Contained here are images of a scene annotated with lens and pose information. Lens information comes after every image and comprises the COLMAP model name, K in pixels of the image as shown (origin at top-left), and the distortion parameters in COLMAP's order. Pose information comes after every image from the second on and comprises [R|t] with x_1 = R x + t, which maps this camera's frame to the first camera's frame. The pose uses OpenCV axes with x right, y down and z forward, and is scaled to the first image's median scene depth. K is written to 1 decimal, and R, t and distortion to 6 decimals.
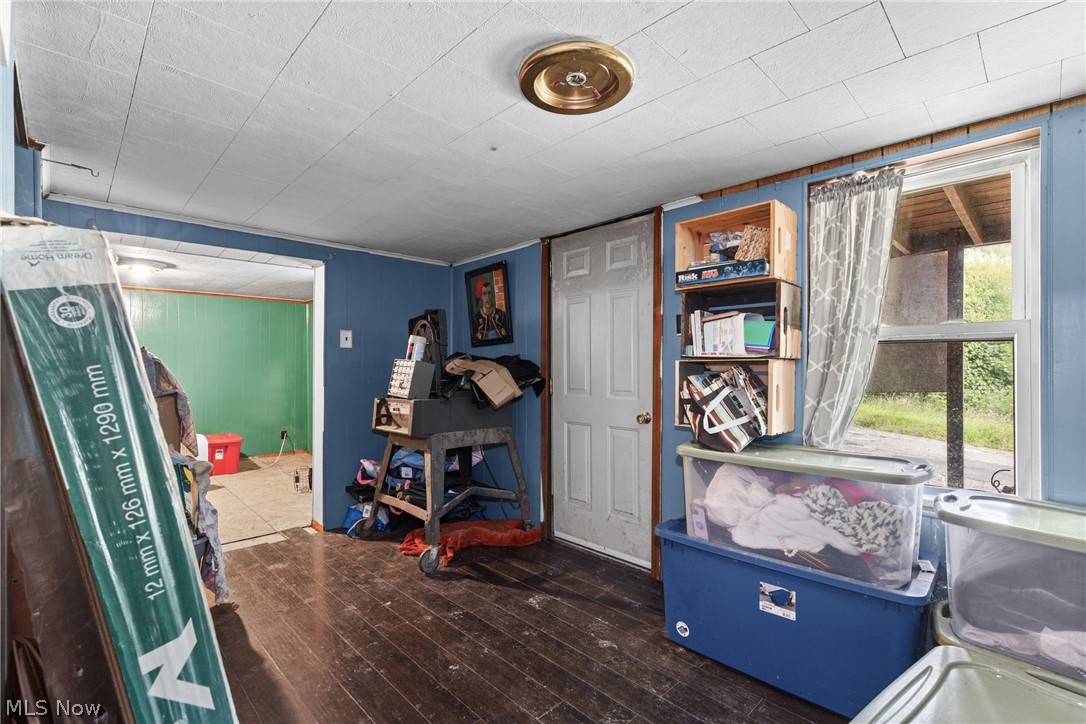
lens RADIAL K [[492.7, 0, 543.0], [0, 492.7, 362.0], [0, 0, 1]] dist [0.002029, 0.000261]
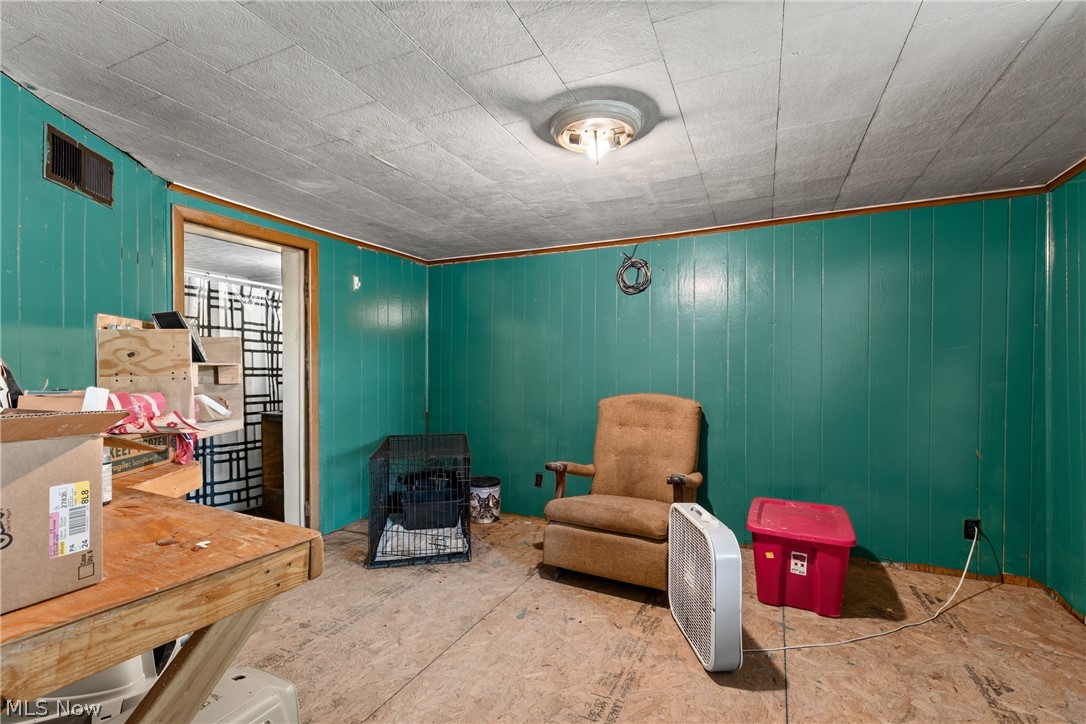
lens RADIAL K [[492.7, 0, 543.0], [0, 492.7, 362.0], [0, 0, 1]] dist [0.002029, 0.000261]
pose [[0.367157, -0.000549, -0.930159, -0.276086], [0.003983, 0.999992, 0.000982, 0.007829], [0.930150, -0.004066, 0.367156, 0.519932]]
